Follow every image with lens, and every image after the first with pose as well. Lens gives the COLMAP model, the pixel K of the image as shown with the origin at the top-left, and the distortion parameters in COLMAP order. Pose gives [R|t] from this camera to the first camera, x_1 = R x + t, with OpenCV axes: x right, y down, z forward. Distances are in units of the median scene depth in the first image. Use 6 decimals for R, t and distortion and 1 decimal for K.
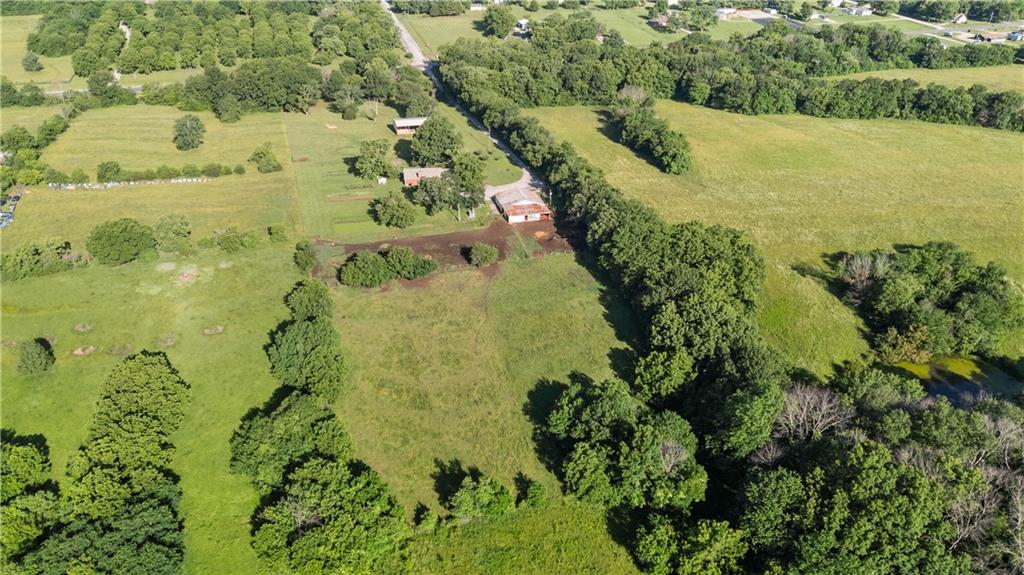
lens RADIAL K [[731.7, 0, 512.0], [0, 731.7, 287.5], [0, 0, 1]] dist [0.077260, -0.072784]
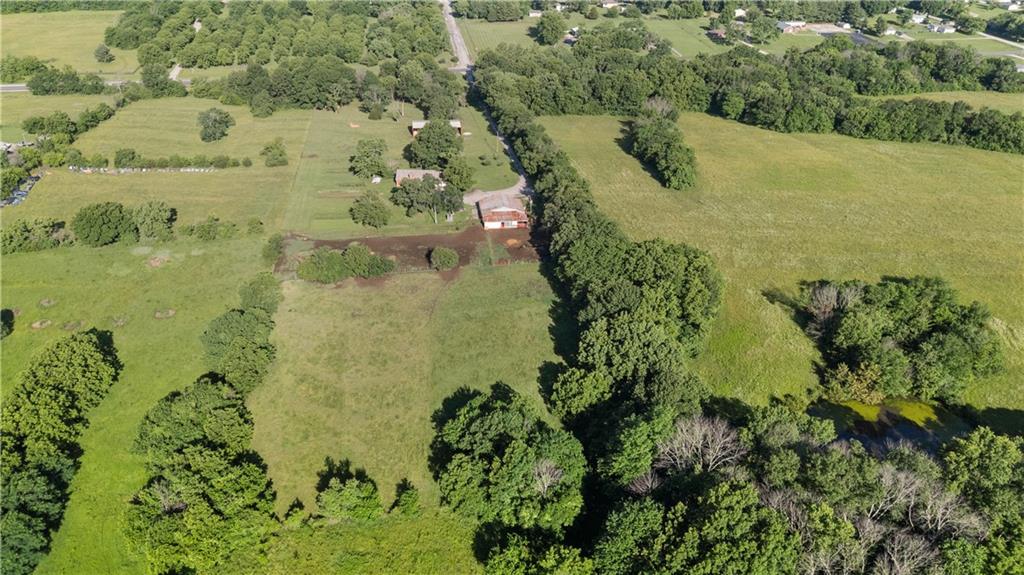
lens RADIAL K [[731.7, 0, 512.0], [0, 731.7, 287.5], [0, 0, 1]] dist [0.077260, -0.072784]
pose [[0.991098, 0.068771, -0.114000, 0.157458], [-0.069703, 0.997559, -0.004200, -0.007188], [0.113433, 0.012108, 0.993472, 0.017088]]
